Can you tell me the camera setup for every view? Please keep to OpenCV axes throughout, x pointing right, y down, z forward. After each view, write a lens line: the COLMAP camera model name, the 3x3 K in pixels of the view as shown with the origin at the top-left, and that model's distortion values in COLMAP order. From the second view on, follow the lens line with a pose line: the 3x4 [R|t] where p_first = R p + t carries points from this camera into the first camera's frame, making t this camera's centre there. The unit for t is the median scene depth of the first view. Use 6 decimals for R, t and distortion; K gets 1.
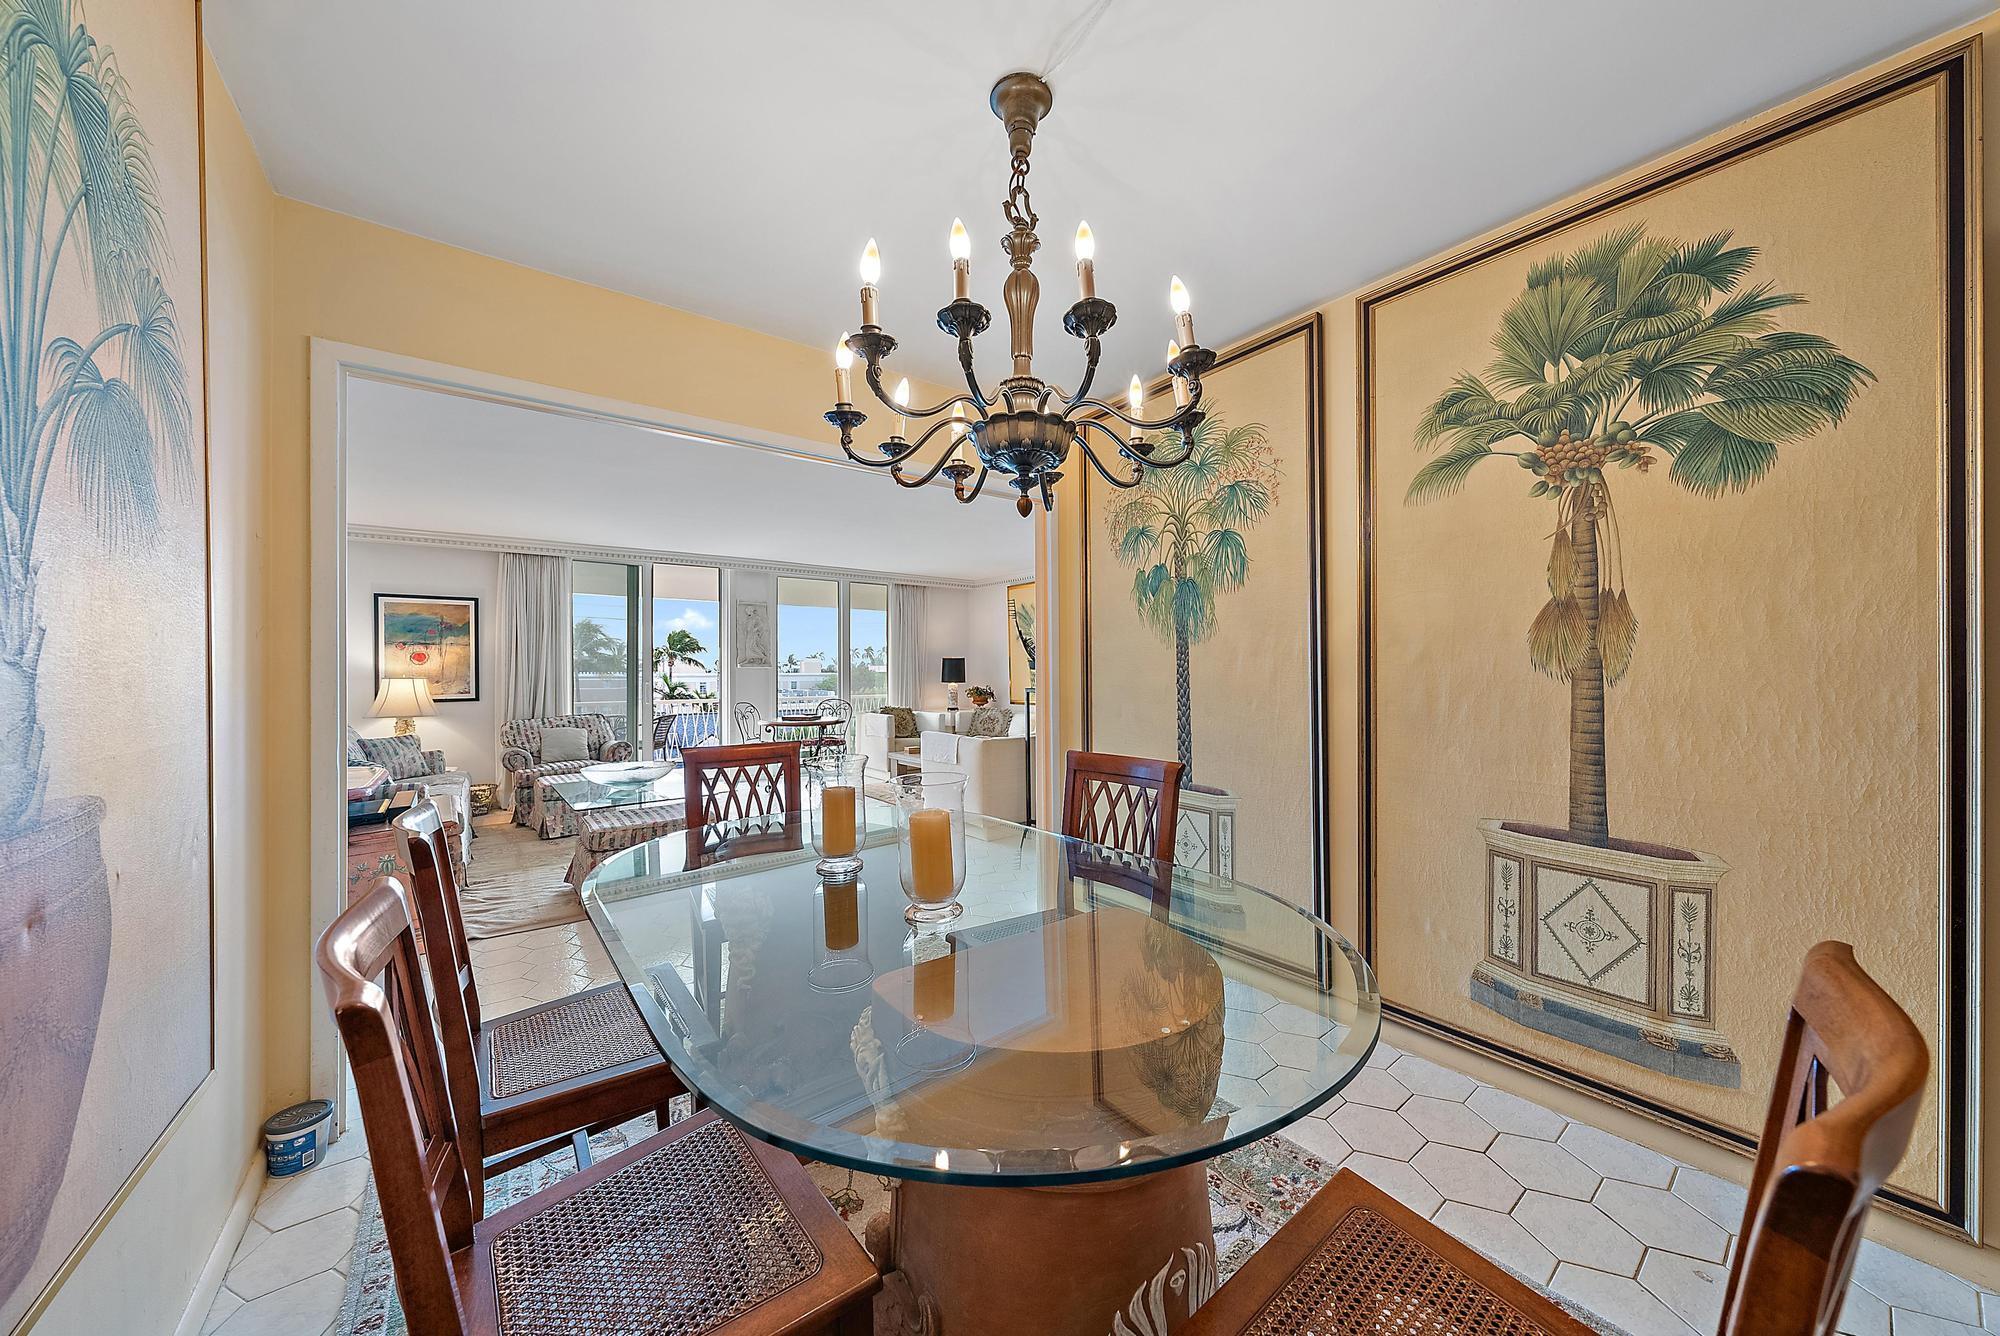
lens RADIAL K [[681.9, 0, 1010.1], [0, 681.9, 668.4], [0, 0, 1]] dist [0.000887, -0.000090]
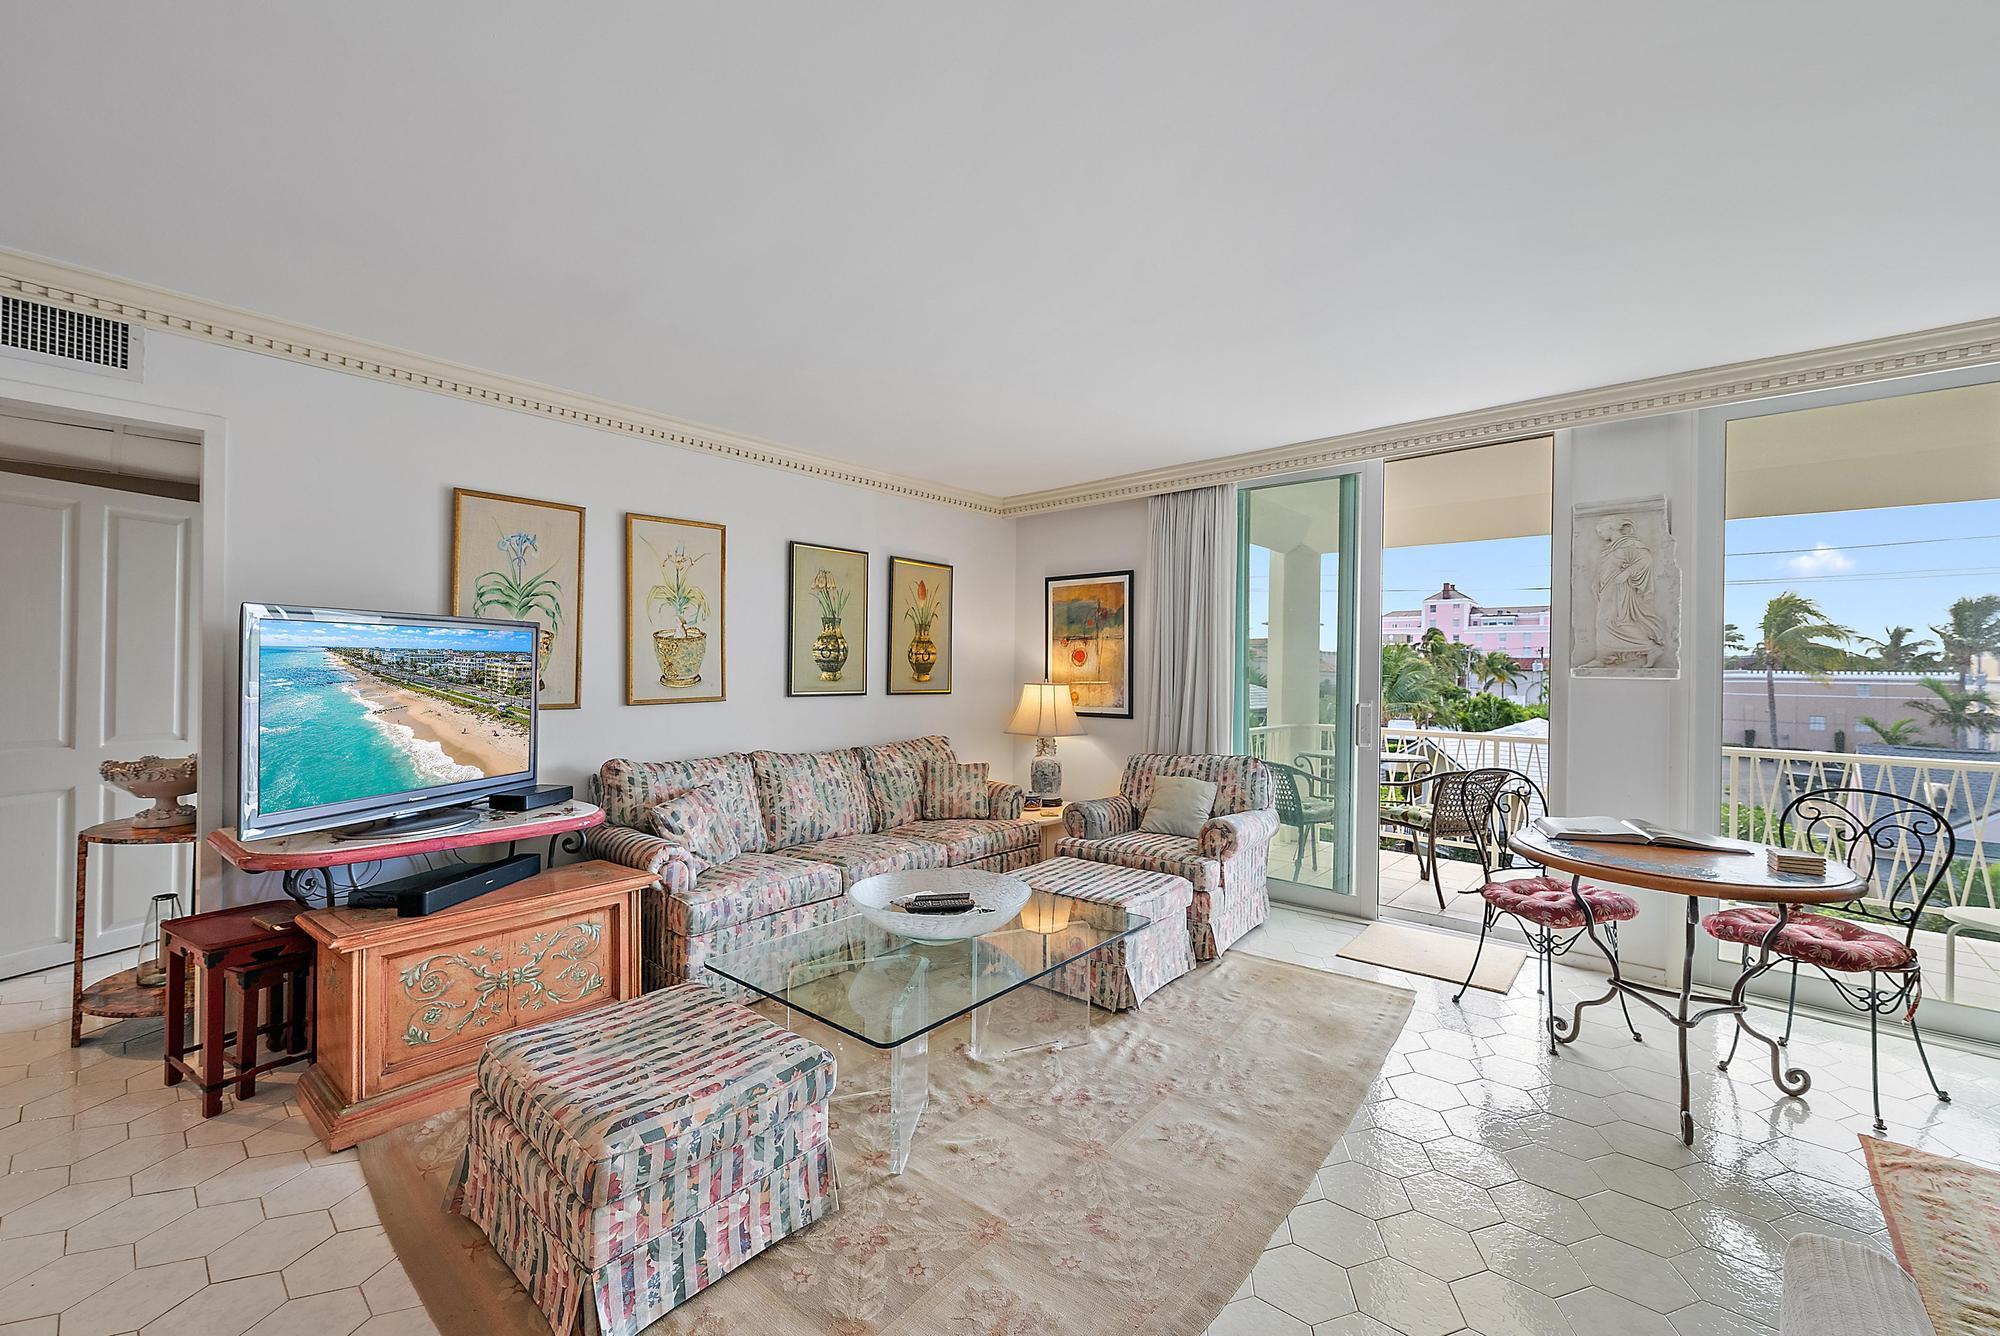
lens RADIAL K [[794.5, 0, 1014.1], [0, 794.5, 671.2], [0, 0, 1]] dist [0.000179, -0.000090]
pose [[0.205358, 0.014012, -0.978587, -0.017573], [-0.004112, 0.999901, 0.013454, -0.011459], [0.978678, 0.001261, 0.205396, 0.742712]]
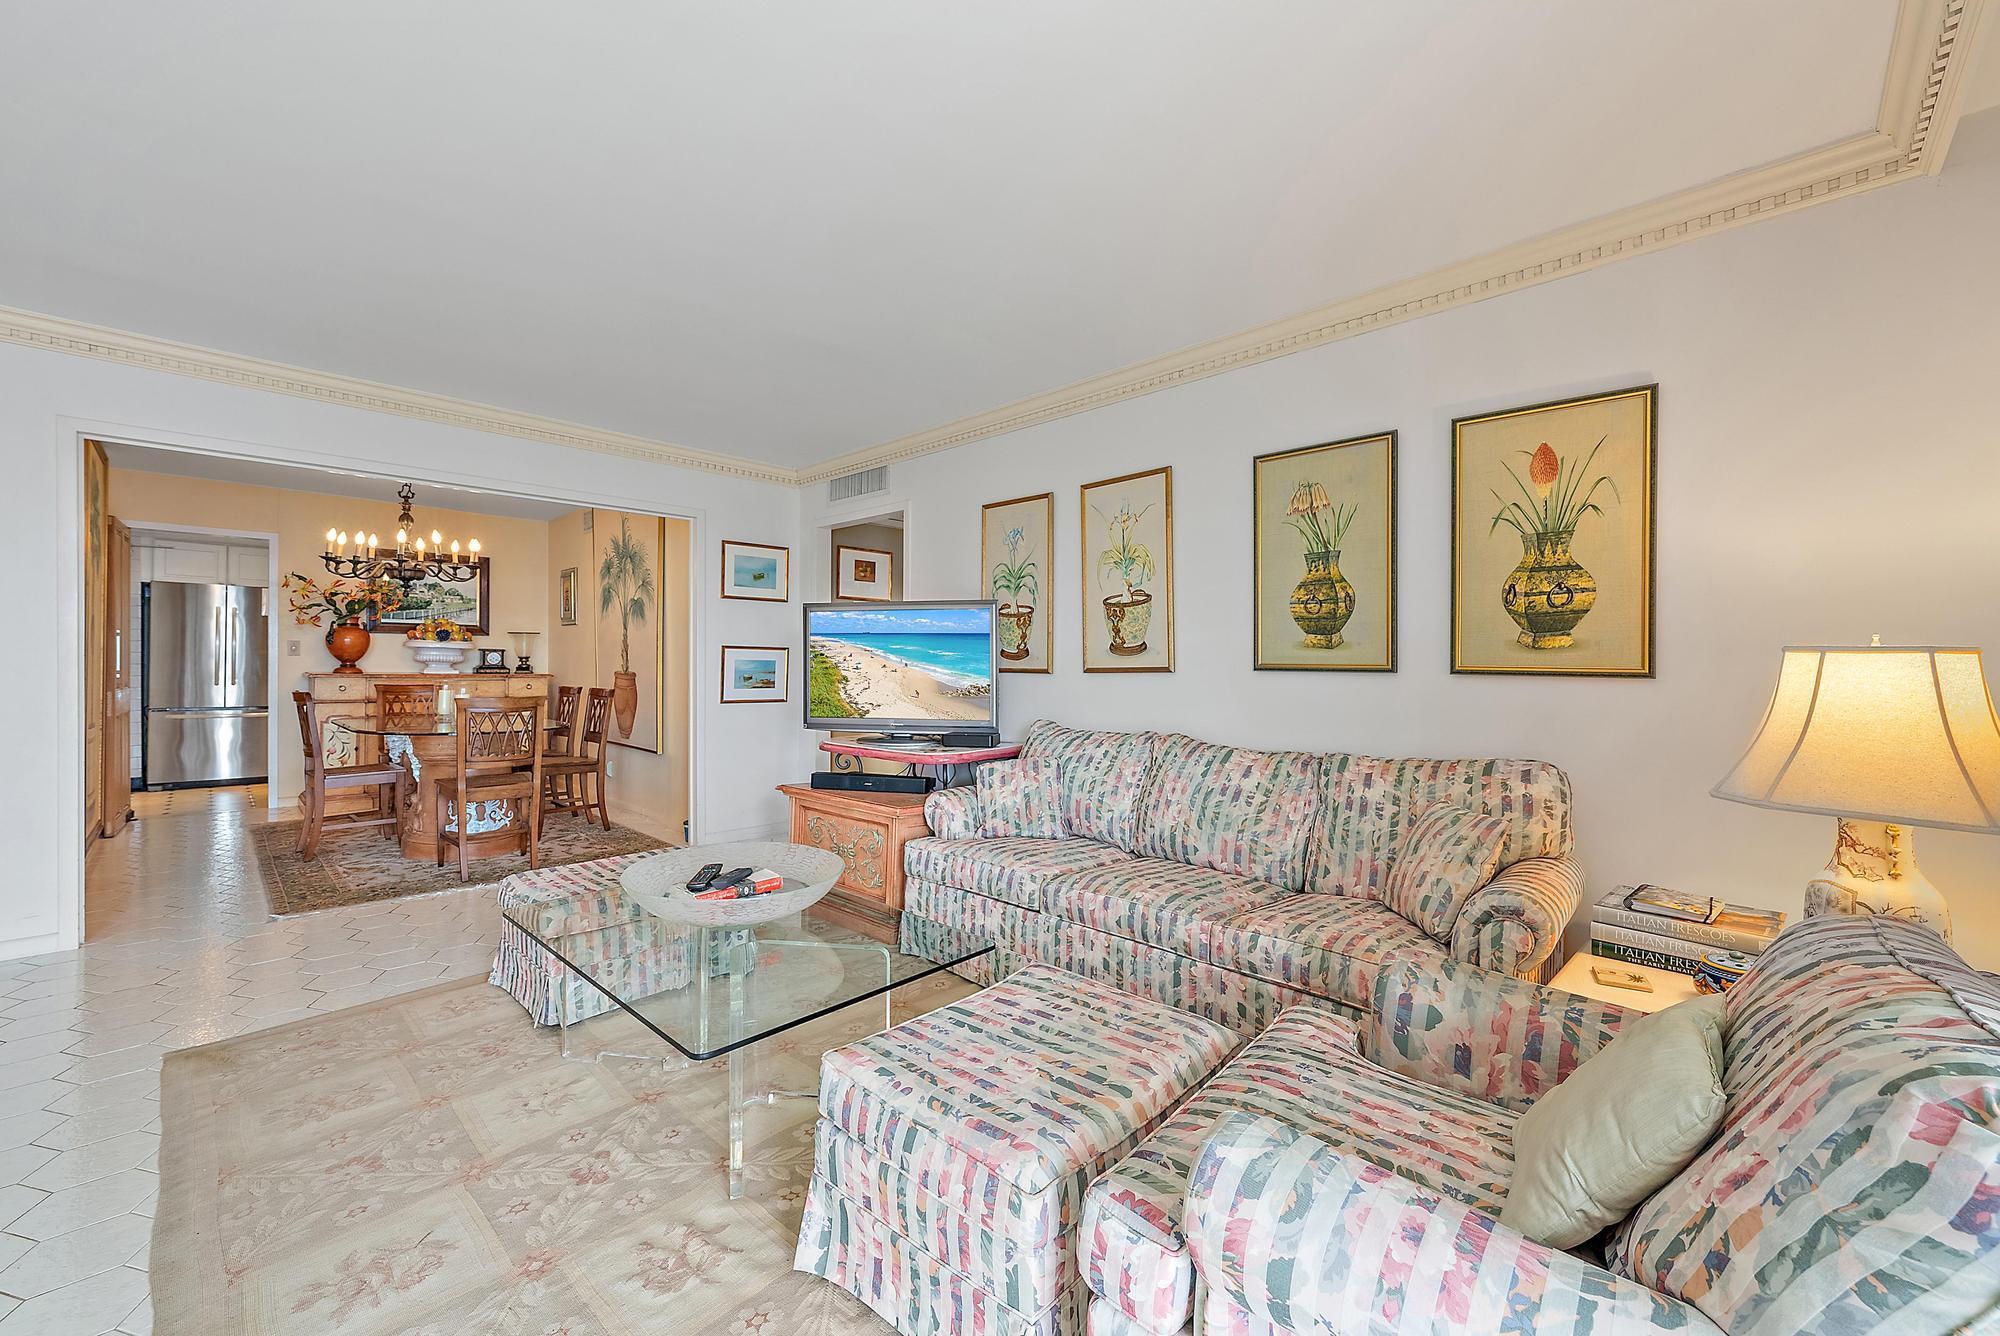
lens RADIAL K [[794.5, 0, 1014.9], [0, 794.5, 665.0], [0, 0, 1]] dist [0.000179, -0.000090]
pose [[-0.989567, 0.001331, -0.144070, -0.518732], [0.001855, 0.999992, -0.003506, 0.019607], [0.144064, -0.003736, -0.989561, 1.178841]]
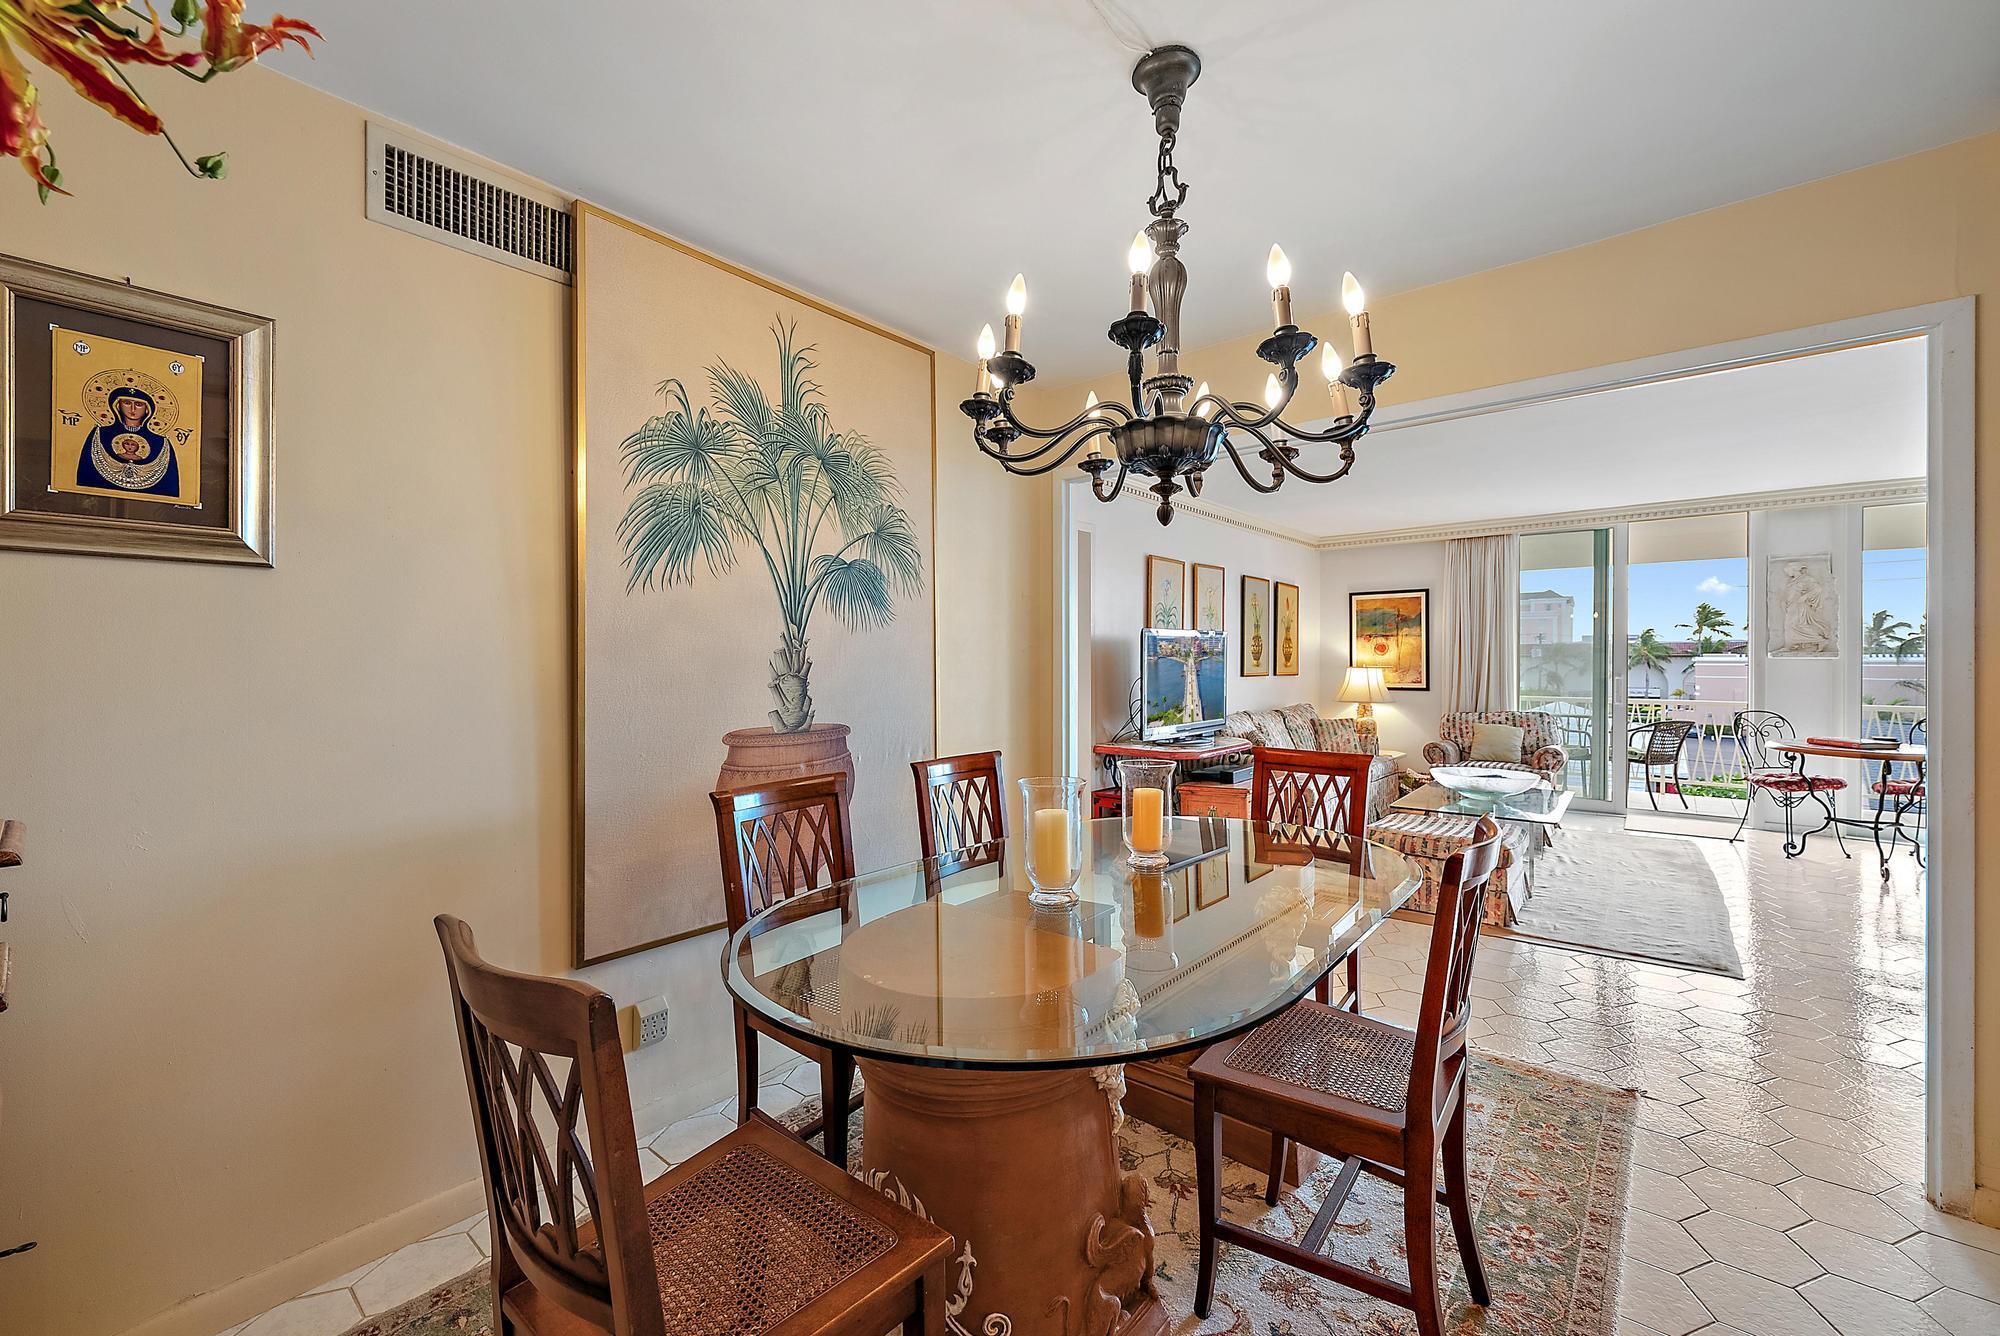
lens RADIAL K [[811.2, 0, 1007.1], [0, 811.2, 663.4], [0, 0, 1]] dist [0.000223, 0.000172]
pose [[0.218415, 0.011907, -0.975783, 0.262079], [0.004810, 0.999900, 0.013278, -0.012342], [0.975844, -0.007594, 0.218336, 0.135685]]
